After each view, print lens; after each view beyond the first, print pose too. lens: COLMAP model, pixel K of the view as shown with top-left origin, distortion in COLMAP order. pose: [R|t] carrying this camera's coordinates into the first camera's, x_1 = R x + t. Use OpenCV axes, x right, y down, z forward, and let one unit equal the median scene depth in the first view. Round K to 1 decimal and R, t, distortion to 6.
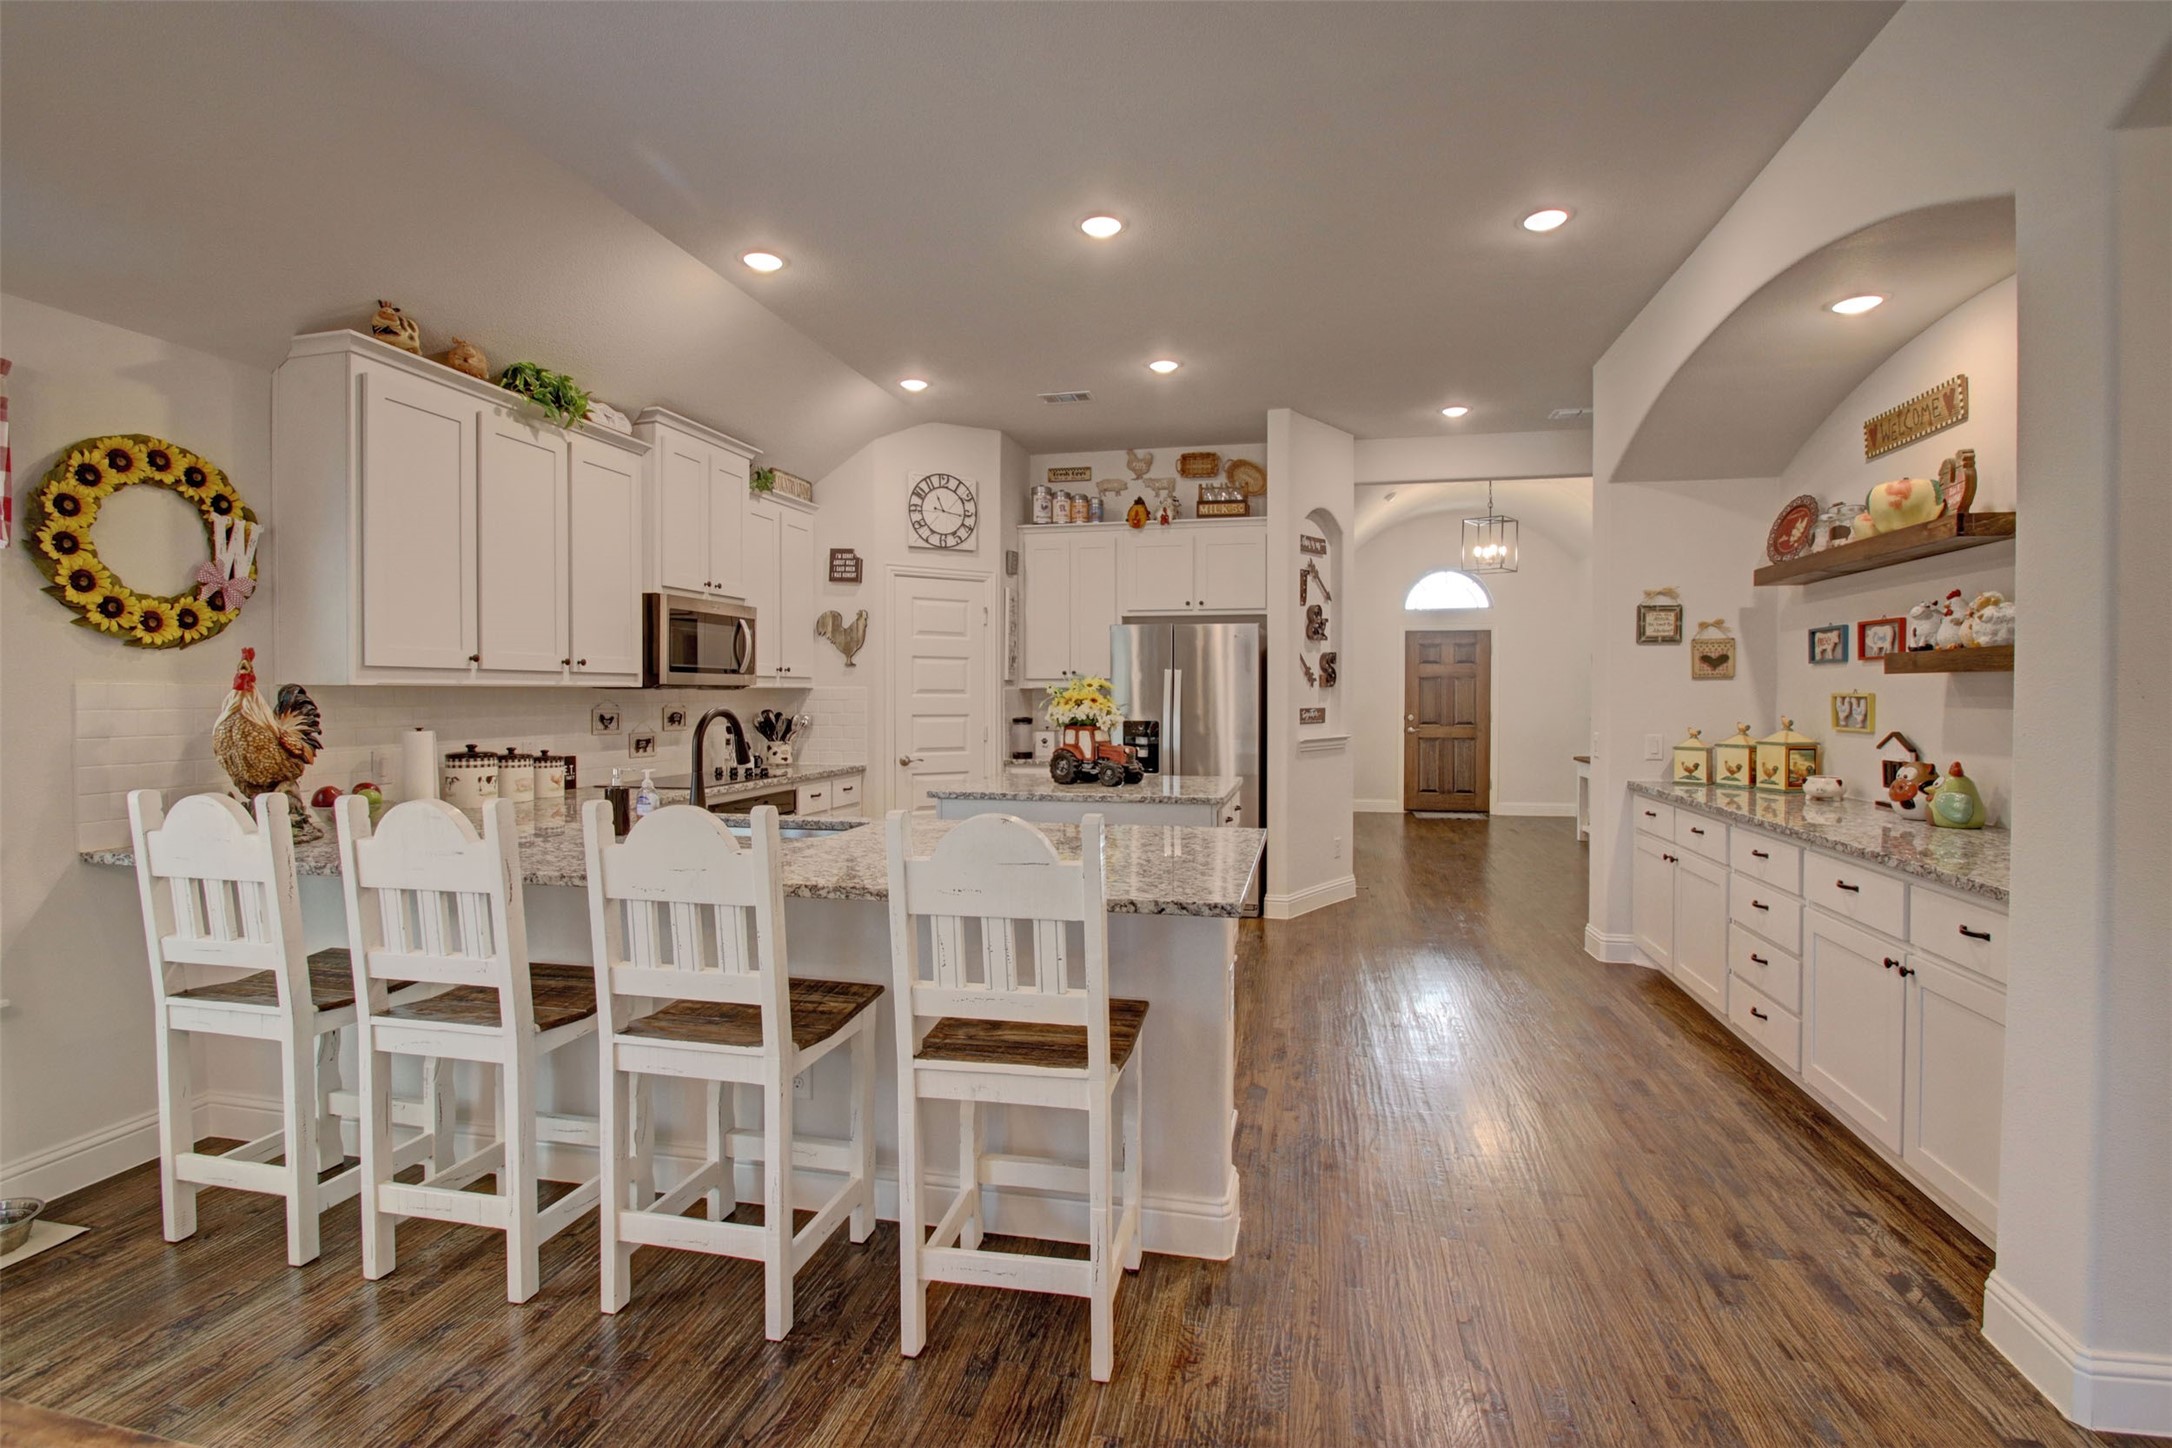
lens RADIAL K [[1025.7, 0, 1066.0], [0, 1025.7, 720.0], [0, 0, 1]] dist [0.004698, -0.007419]
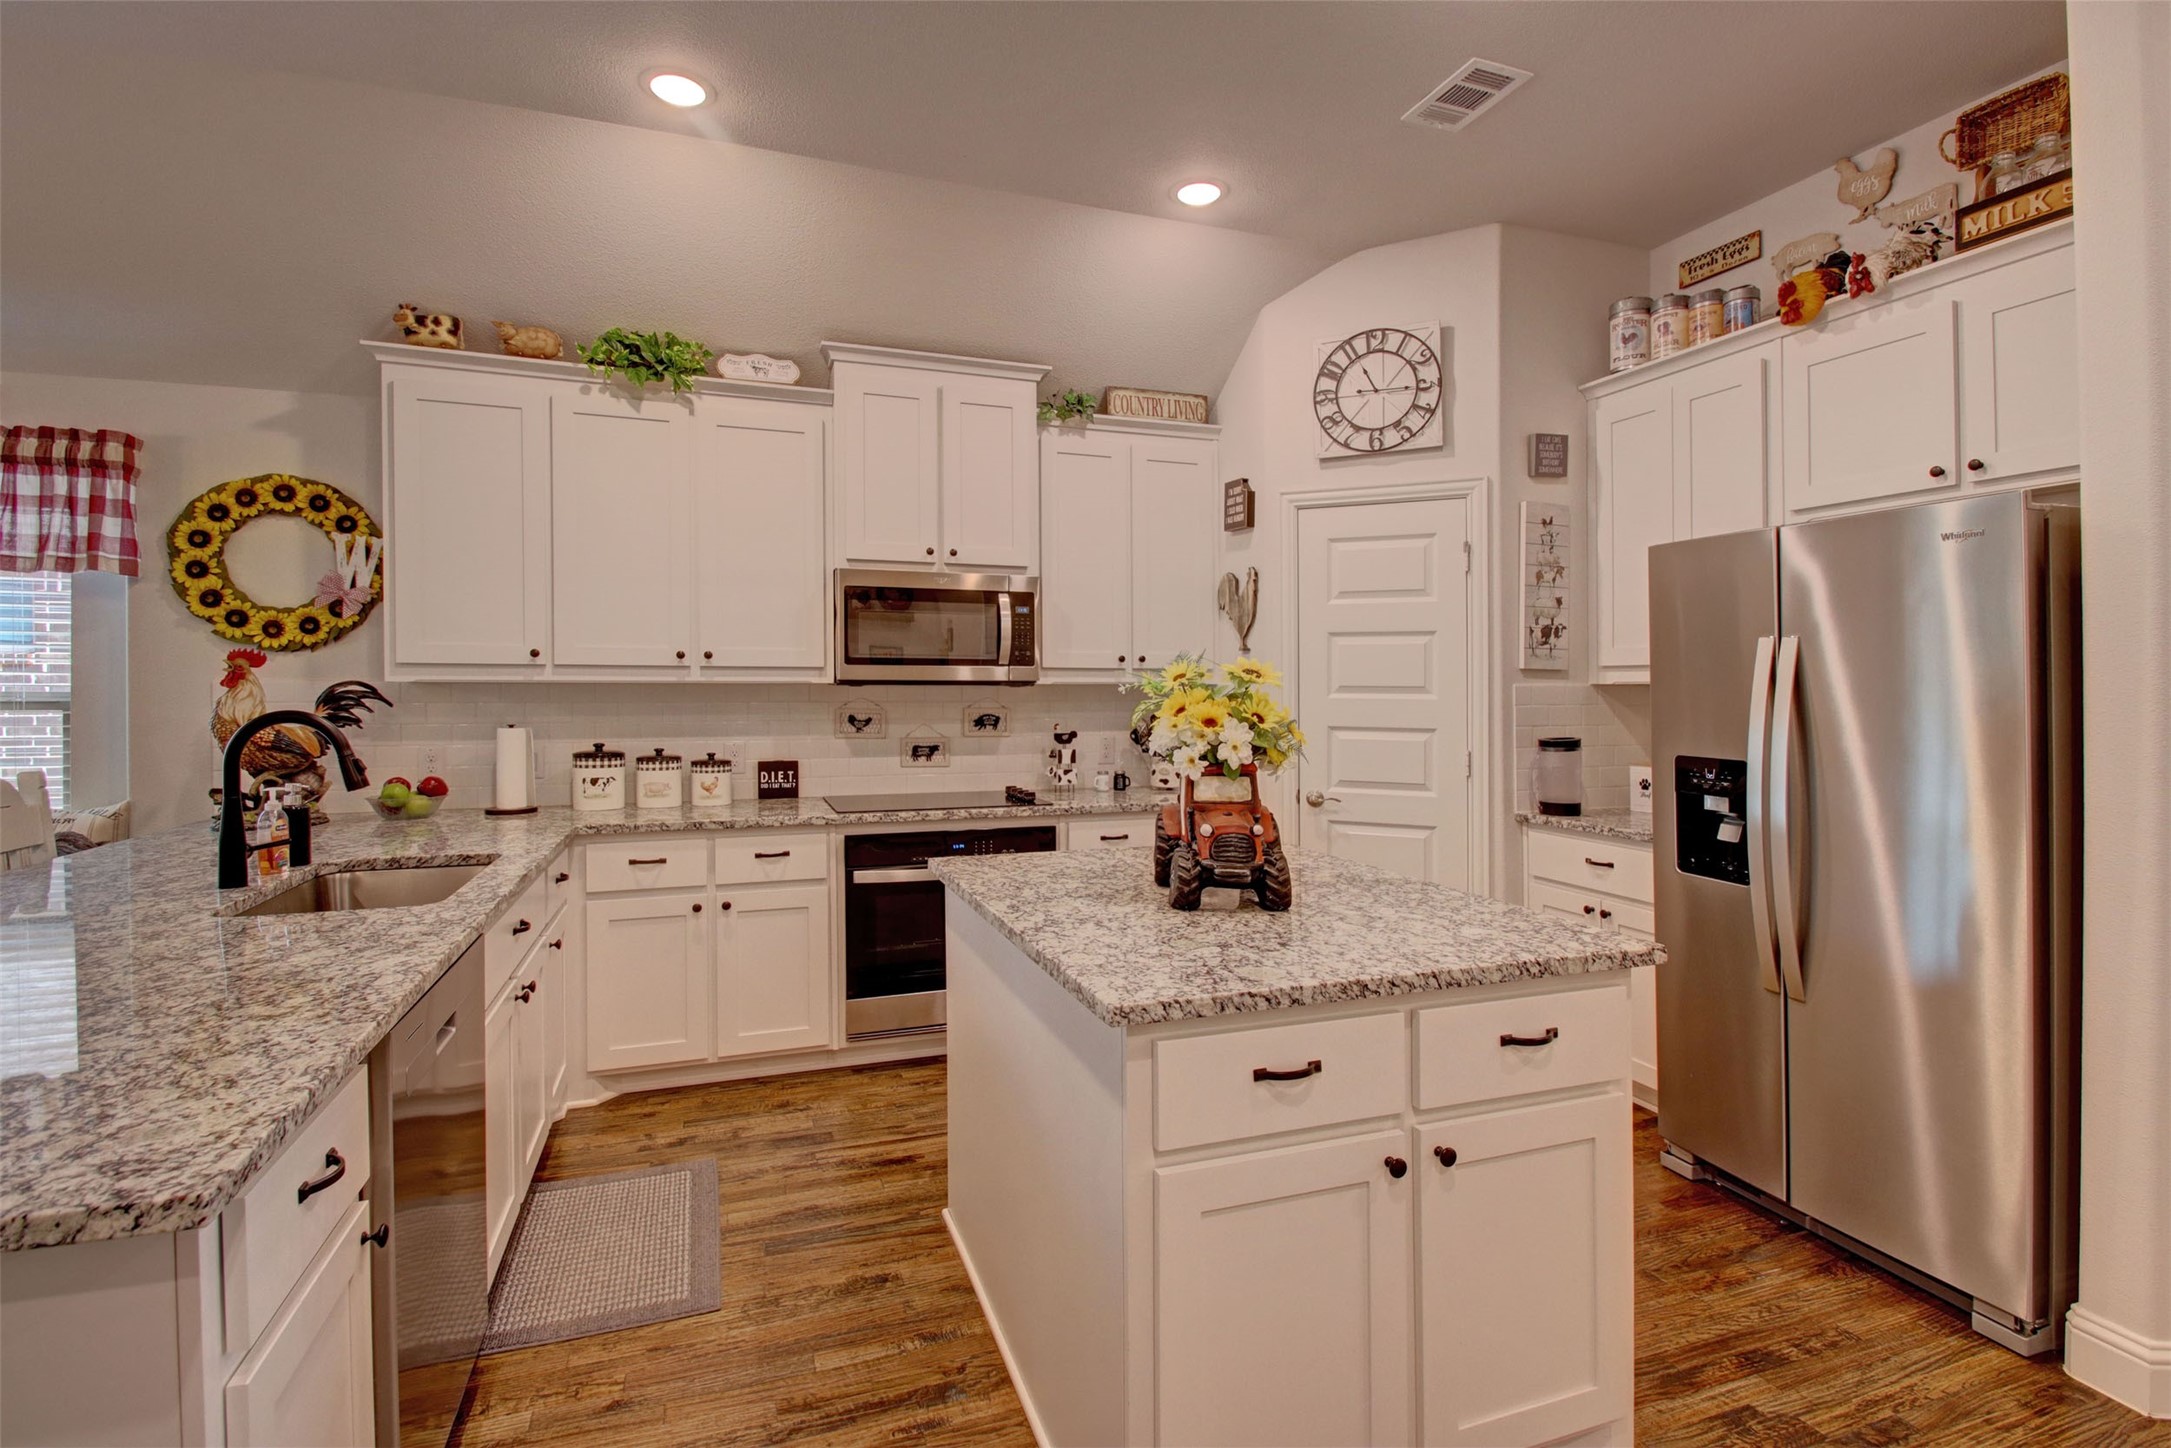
lens RADIAL K [[983.7, 0, 1101.3], [0, 983.7, 696.9], [0, 0, 1]] dist [-0.007861, -0.002538]
pose [[0.548928, 0.002544, -0.835866, 0.371522], [-0.024208, 0.999624, -0.012856, -0.016060], [0.835519, 0.027292, 0.548784, 0.745075]]
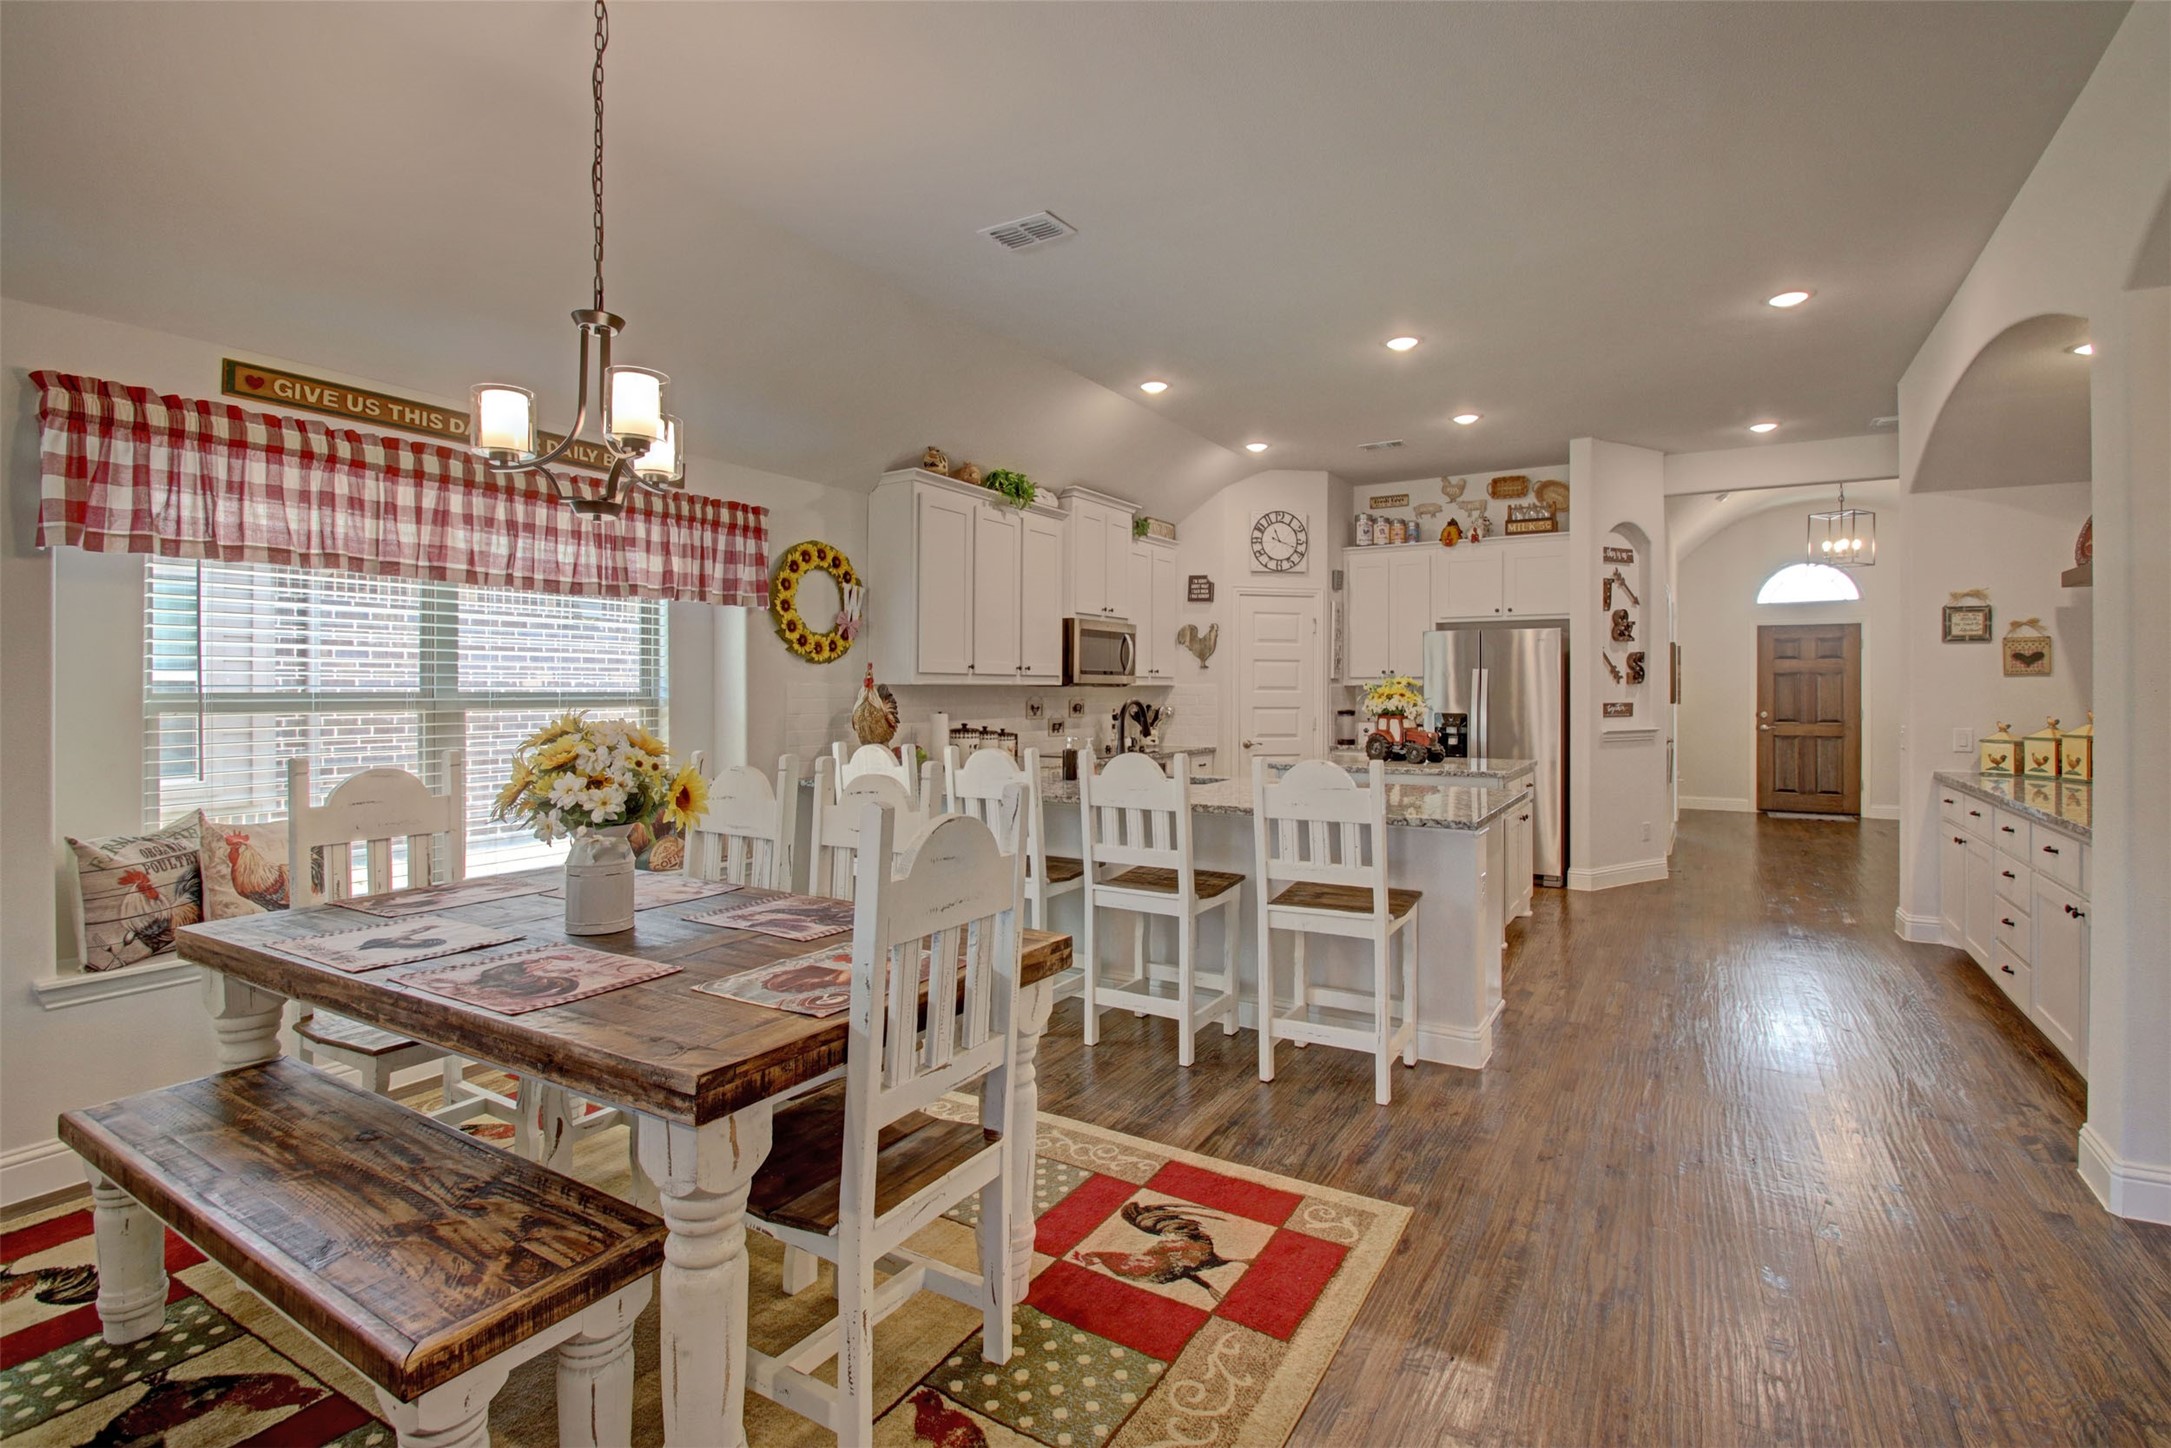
lens RADIAL K [[1025.2, 0, 1072.4], [0, 1025.2, 690.9], [0, 0, 1]] dist [0.004698, -0.007419]
pose [[0.951598, -0.000254, -0.307346, 0.029192], [-0.007640, 0.999671, -0.024479, 0.009642], [0.307251, 0.025642, 0.951283, -0.320359]]
